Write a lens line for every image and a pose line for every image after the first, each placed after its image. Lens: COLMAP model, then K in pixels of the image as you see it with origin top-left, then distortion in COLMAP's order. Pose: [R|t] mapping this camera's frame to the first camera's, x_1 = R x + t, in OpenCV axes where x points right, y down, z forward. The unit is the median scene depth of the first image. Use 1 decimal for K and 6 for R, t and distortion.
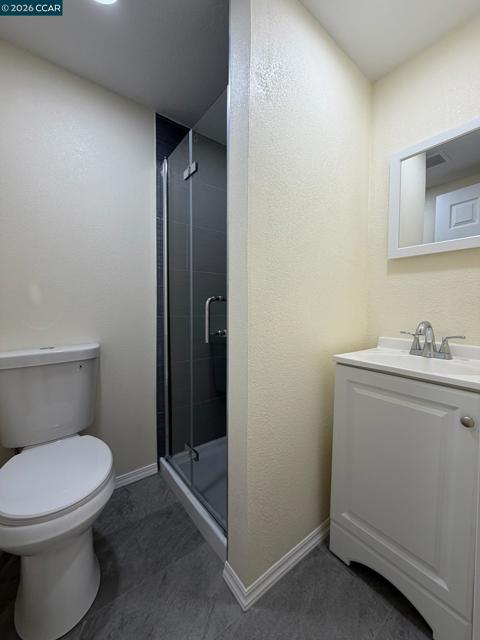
lens RADIAL K [[257.1, 0, 238.2], [0, 257.1, 316.9], [0, 0, 1]] dist [-0.000131, -0.000349]
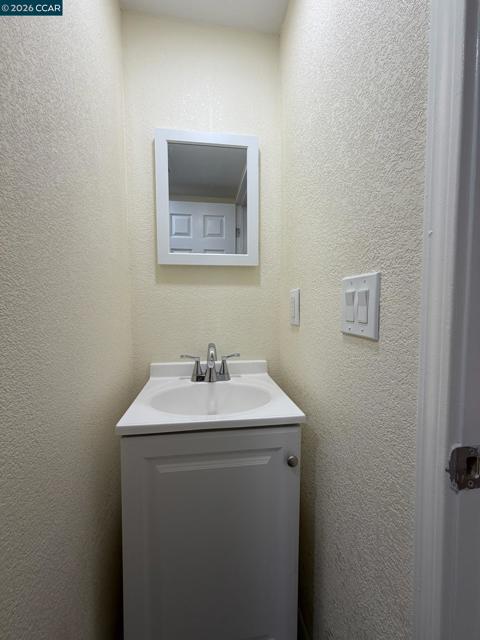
lens RADIAL K [[257.1, 0, 240.9], [0, 257.1, 319.5], [0, 0, 1]] dist [-0.000131, -0.000349]
pose [[0.478558, -0.072492, 0.875058, 0.017187], [0.039357, 0.997355, 0.061100, -0.103350], [-0.877174, 0.005200, 0.480145, 0.445027]]
